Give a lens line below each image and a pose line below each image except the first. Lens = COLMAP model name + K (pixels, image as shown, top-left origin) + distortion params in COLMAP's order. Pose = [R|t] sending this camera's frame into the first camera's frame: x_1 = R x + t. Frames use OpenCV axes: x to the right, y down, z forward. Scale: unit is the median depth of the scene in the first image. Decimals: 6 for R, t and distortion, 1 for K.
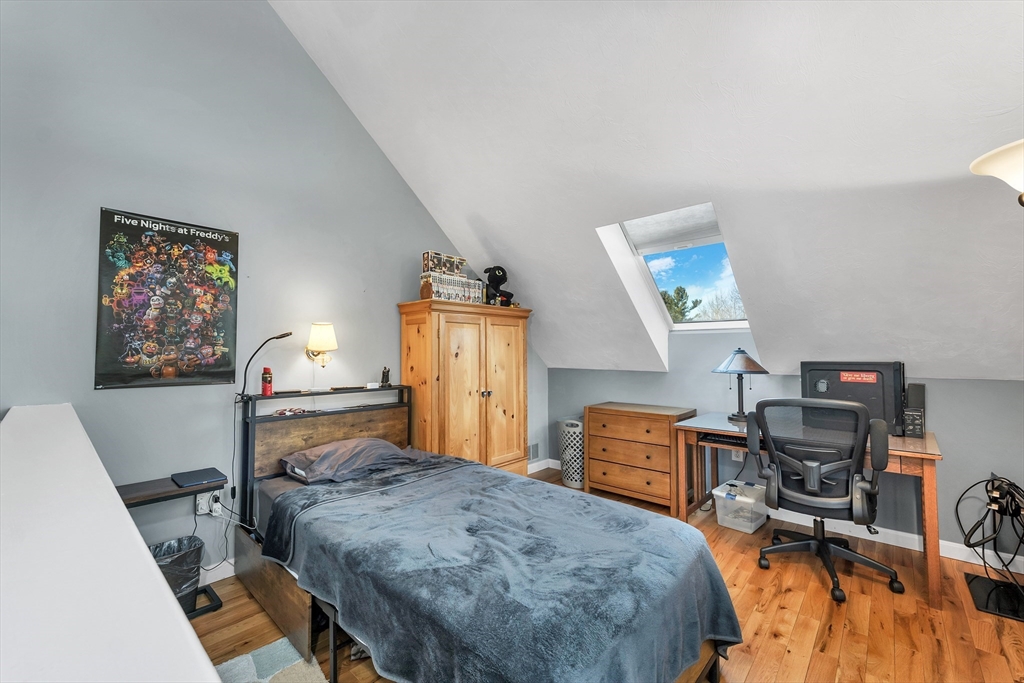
lens RADIAL K [[426.3, 0, 501.6], [0, 426.3, 340.7], [0, 0, 1]] dist [0.003988, -0.000981]
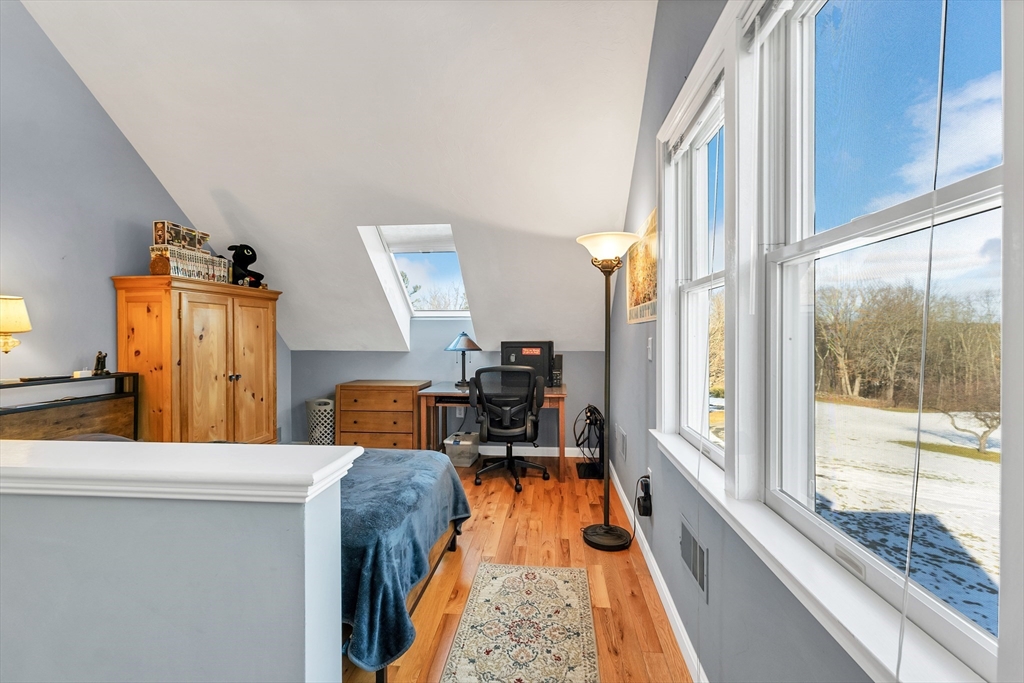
lens RADIAL K [[426.3, 0, 513.3], [0, 426.3, 339.3], [0, 0, 1]] dist [0.003988, -0.000981]
pose [[0.797193, -0.004068, 0.603711, -0.135707], [-0.018266, 0.999357, 0.030854, -0.003758], [-0.603449, -0.035624, 0.796606, -0.172514]]
